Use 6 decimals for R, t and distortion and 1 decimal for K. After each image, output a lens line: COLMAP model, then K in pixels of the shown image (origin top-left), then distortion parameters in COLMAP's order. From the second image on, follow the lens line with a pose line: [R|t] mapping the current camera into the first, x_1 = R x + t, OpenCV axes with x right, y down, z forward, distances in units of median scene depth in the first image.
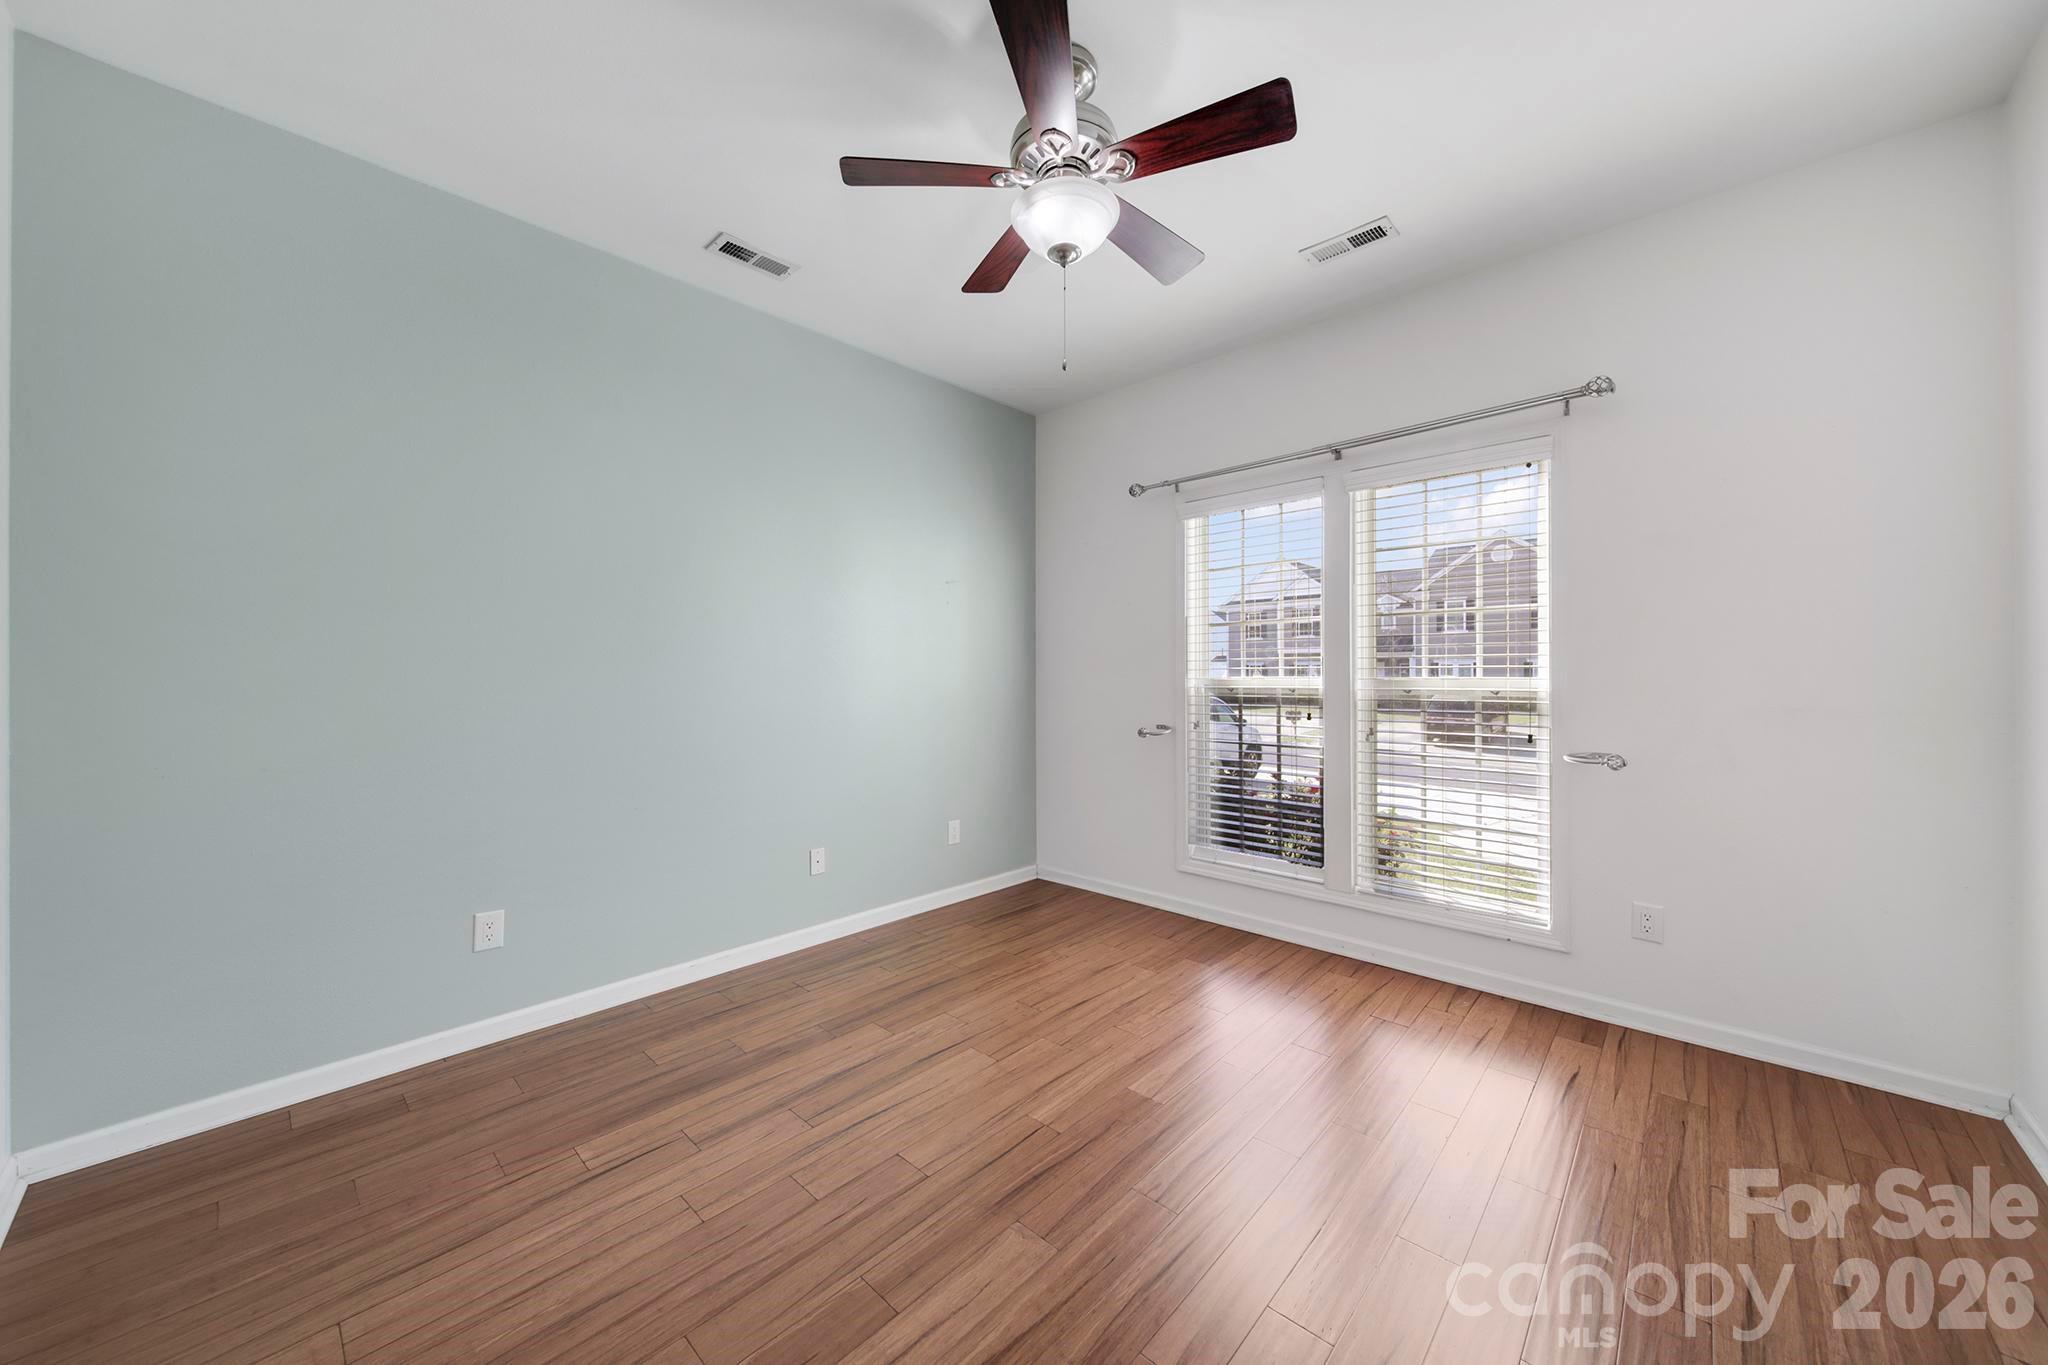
lens RADIAL K [[728.3, 0, 1014.1], [0, 728.3, 677.7], [0, 0, 1]] dist [0.000443, -0.002108]
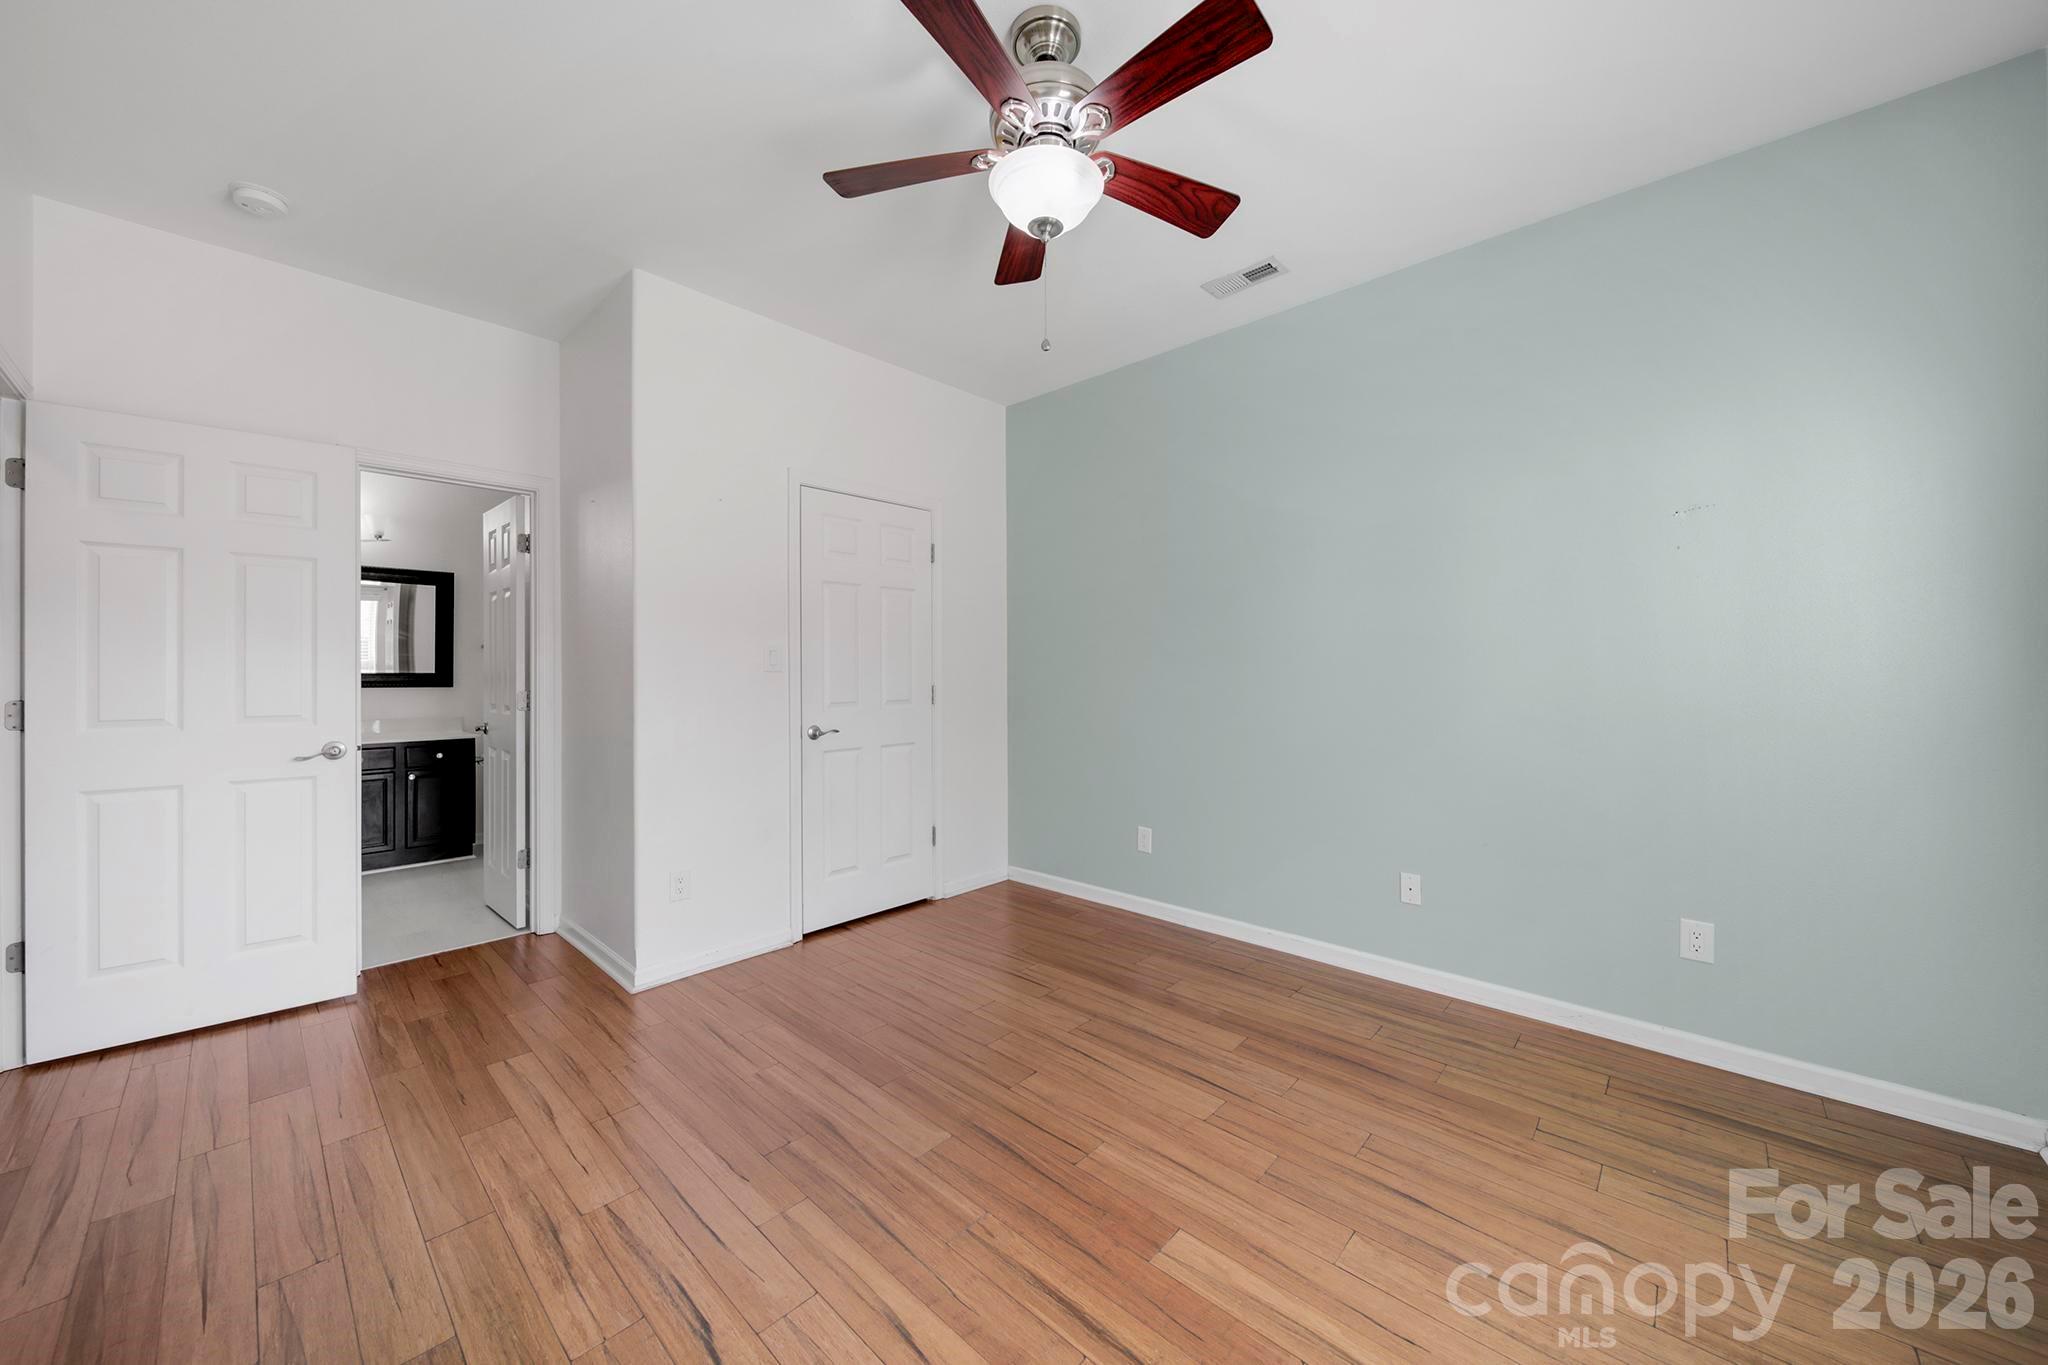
lens RADIAL K [[728.3, 0, 1020.7], [0, 728.3, 674.2], [0, 0, 1]] dist [0.000443, -0.002108]
pose [[0.003713, 0.002881, -0.999989, 0.782575], [-0.000251, 0.999996, 0.002880, 0.000488], [0.999993, 0.000240, 0.003713, 0.737350]]
